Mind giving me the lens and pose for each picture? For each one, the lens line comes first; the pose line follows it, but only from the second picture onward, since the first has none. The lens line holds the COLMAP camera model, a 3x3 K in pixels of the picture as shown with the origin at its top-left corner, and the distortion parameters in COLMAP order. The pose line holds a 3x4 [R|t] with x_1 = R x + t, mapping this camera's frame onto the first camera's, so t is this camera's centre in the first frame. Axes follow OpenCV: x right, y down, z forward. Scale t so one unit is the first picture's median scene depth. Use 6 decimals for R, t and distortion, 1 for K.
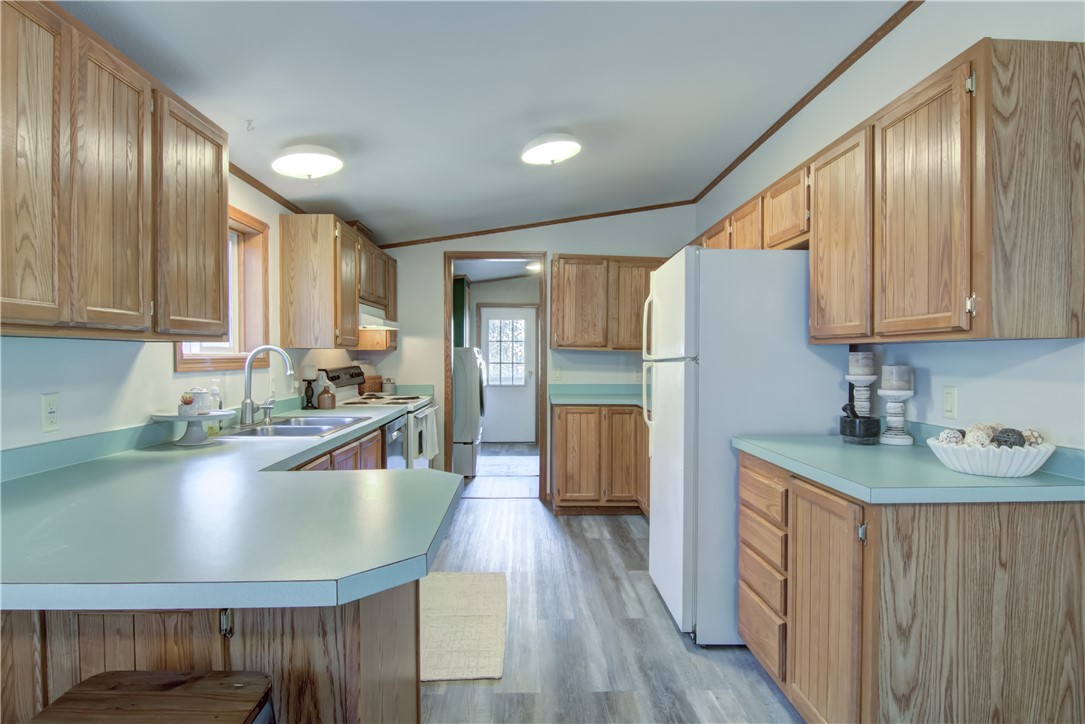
lens RADIAL K [[593.7, 0, 542.5], [0, 593.7, 362.0], [0, 0, 1]] dist [0.001626, -0.018067]
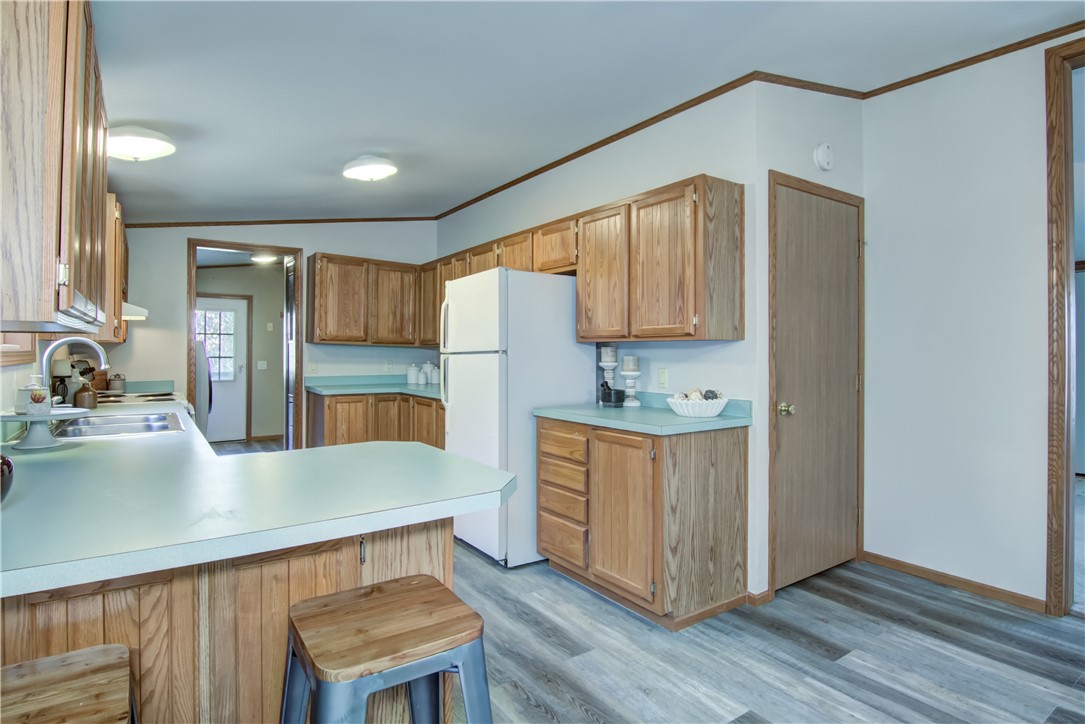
lens RADIAL K [[569.7, 0, 542.3], [0, 569.7, 343.4], [0, 0, 1]] dist [-0.000474, -0.000804]
pose [[0.837897, 0.008158, 0.545767, -0.396732], [0.003916, 0.999773, -0.020957, 0.003416], [-0.545814, 0.019697, 0.837675, -0.122504]]
